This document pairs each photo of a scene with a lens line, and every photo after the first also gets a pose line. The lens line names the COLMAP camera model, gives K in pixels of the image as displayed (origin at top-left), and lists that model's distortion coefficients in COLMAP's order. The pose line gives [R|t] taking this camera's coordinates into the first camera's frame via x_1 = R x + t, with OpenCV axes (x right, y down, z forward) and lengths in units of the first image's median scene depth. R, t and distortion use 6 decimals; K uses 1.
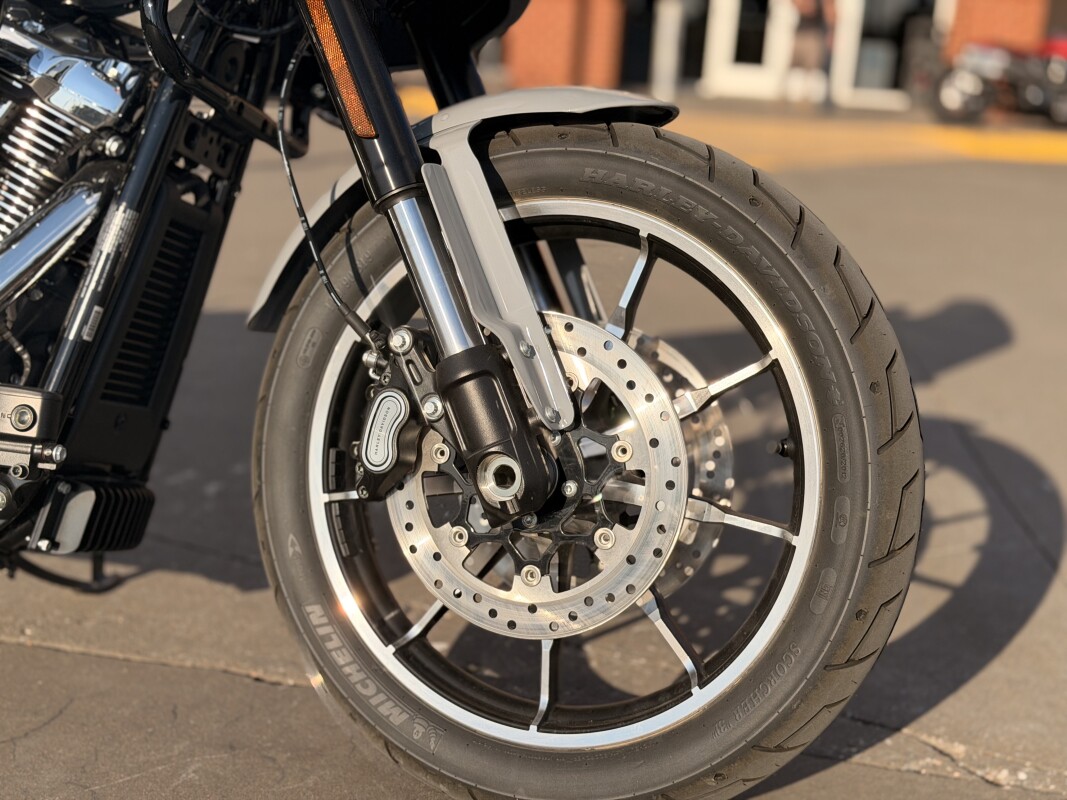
lens RADIAL K [[1488.9, 0, 533.5], [0, 1488.9, 400.0], [0, 0, 1]] dist [0.143088, 0.027923]
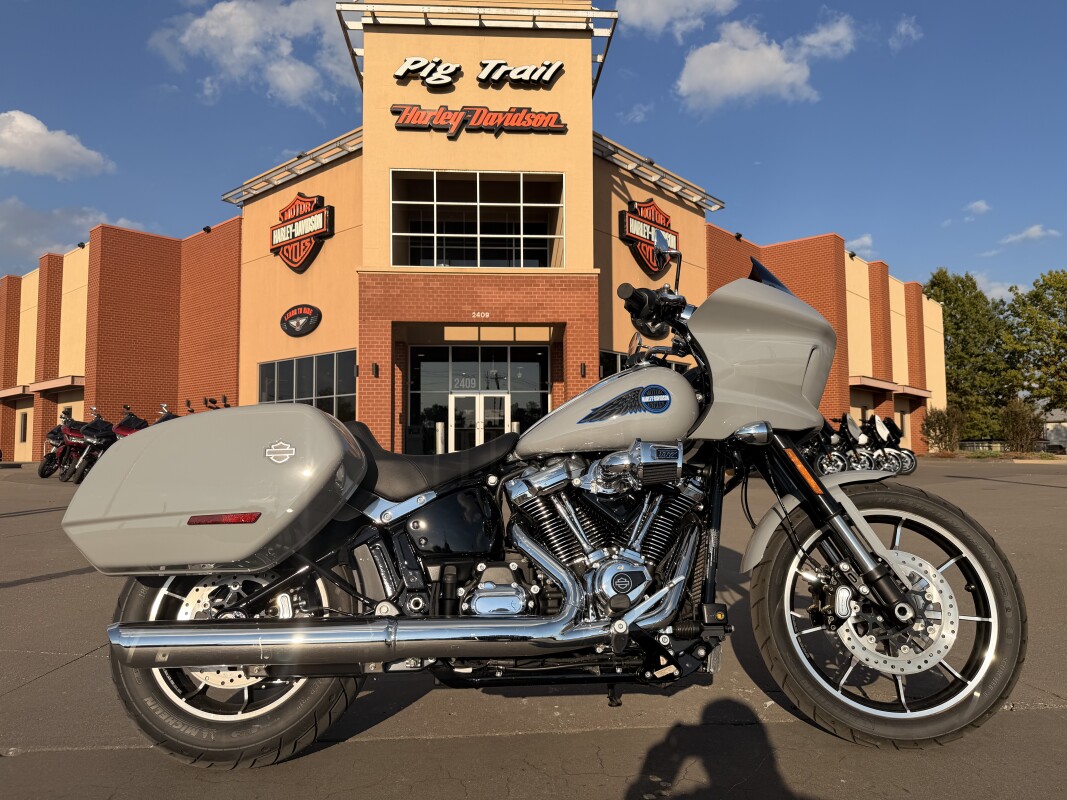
lens RADIAL K [[751.9, 0, 533.5], [0, 751.9, 400.0], [0, 0, 1]] dist [0.006706, -0.002273]
pose [[0.953874, -0.053603, 0.295382, -0.999817], [0.133405, 0.957129, -0.257115, -0.051897], [-0.268936, 0.284661, 0.920131, -0.198300]]
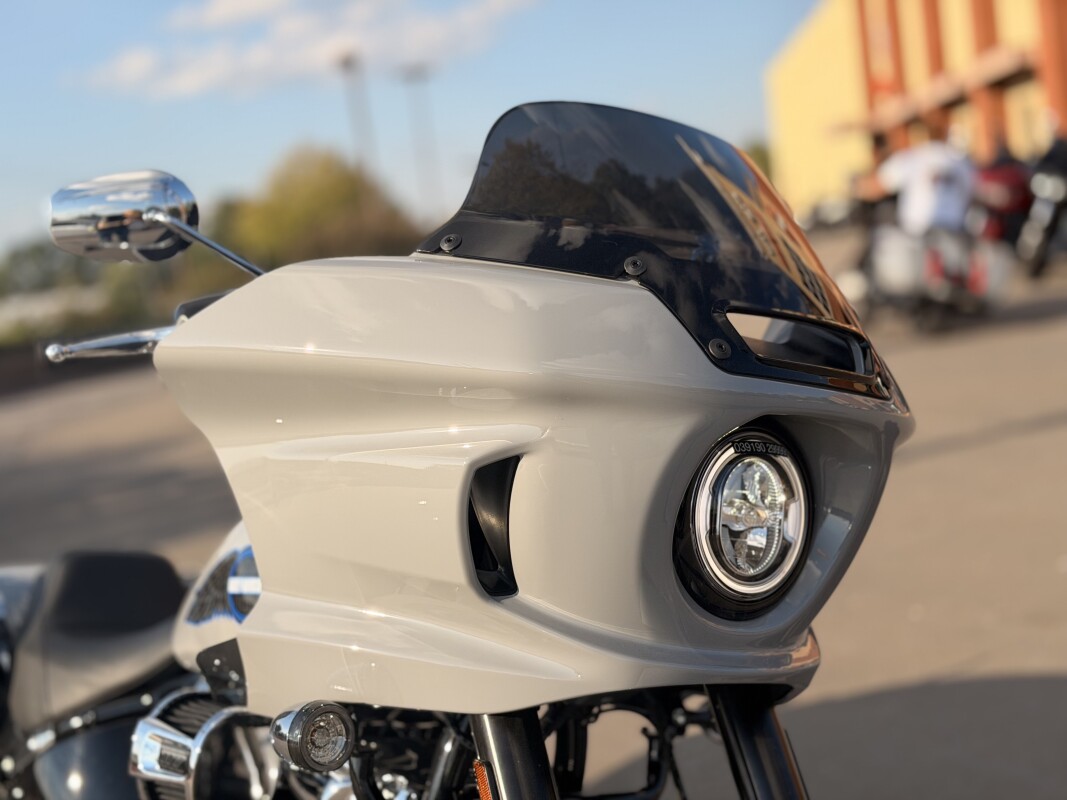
lens RADIAL K [[1488.9, 0, 533.5], [0, 1488.9, 400.0], [0, 0, 1]] dist [0.143088, 0.027923]
pose [[0.788195, -0.123800, -0.602845, 0.455913], [0.065641, 0.990882, -0.117664, -0.371918], [0.611915, 0.053171, 0.789134, 0.278945]]
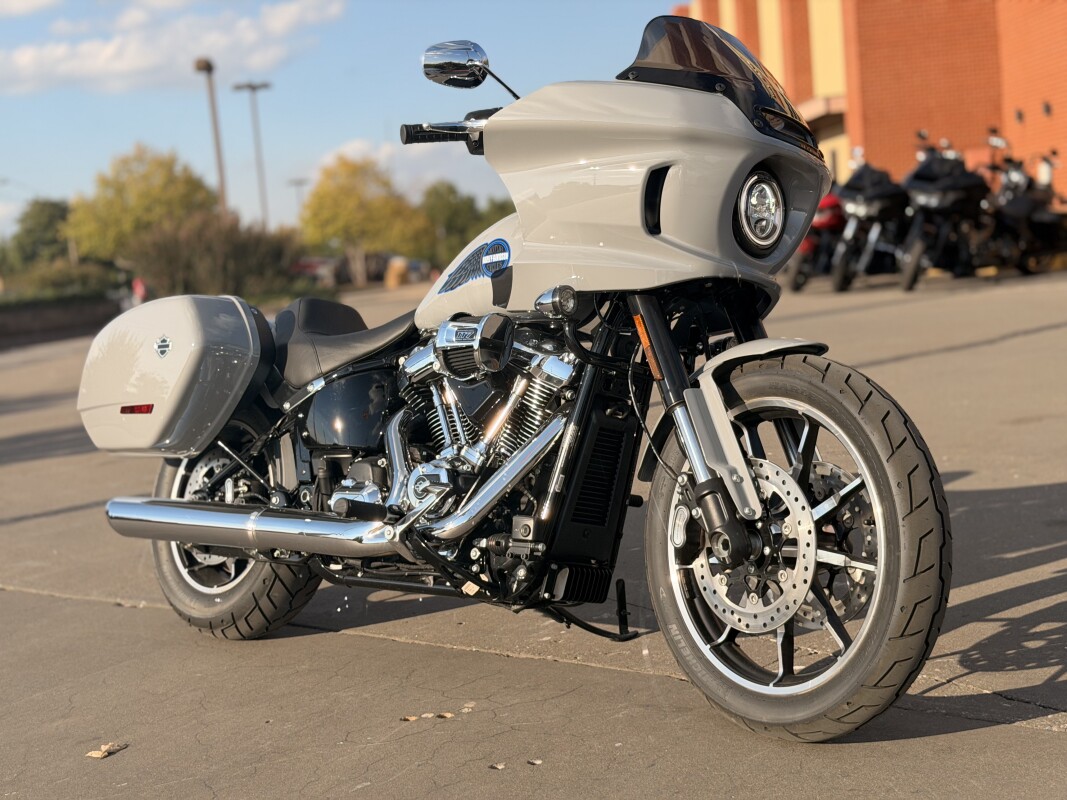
lens RADIAL K [[1488.9, 0, 533.5], [0, 1488.9, 400.0], [0, 0, 1]] dist [0.143088, 0.027923]
pose [[0.860931, -0.103342, -0.498115, 0.711316], [0.044153, 0.990634, -0.129210, 0.099052], [0.506802, 0.089247, 0.857430, -0.769322]]
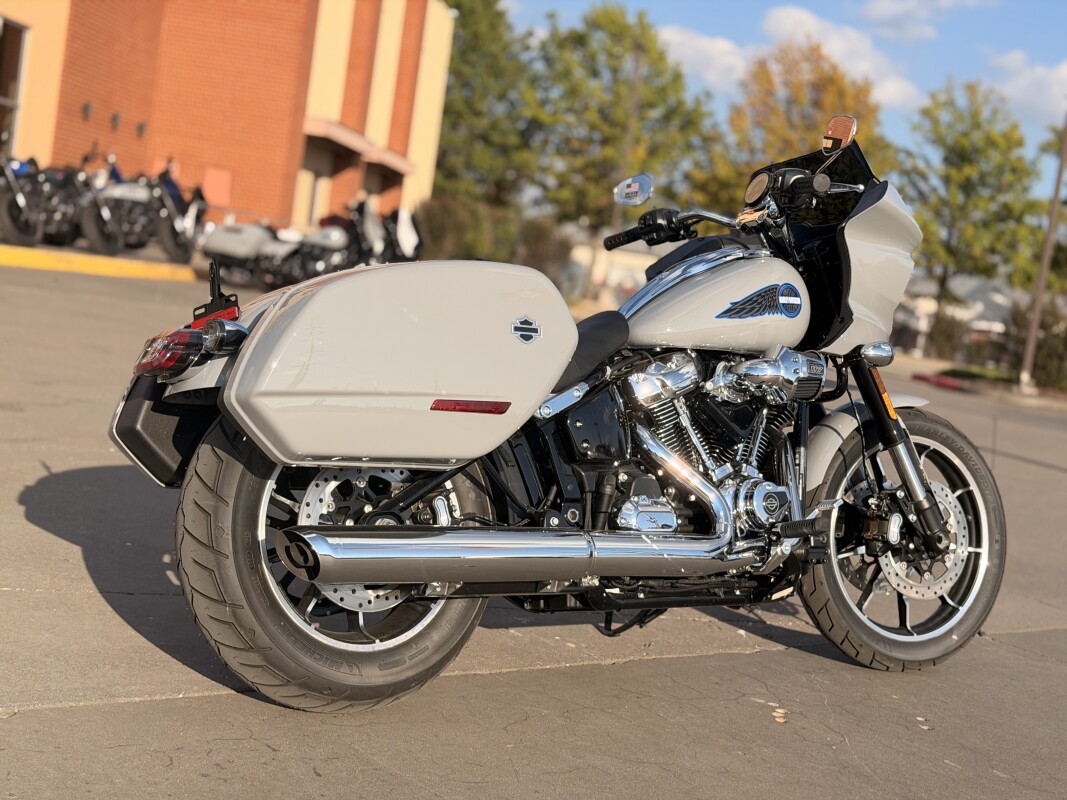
lens RADIAL K [[1488.9, 0, 533.5], [0, 1488.9, 400.0], [0, 0, 1]] dist [0.143088, 0.027923]
pose [[0.609952, -0.039332, 0.791462, -2.562680], [0.065450, 0.997856, -0.000851, -0.243987], [-0.789731, 0.052320, 0.611218, -0.134288]]
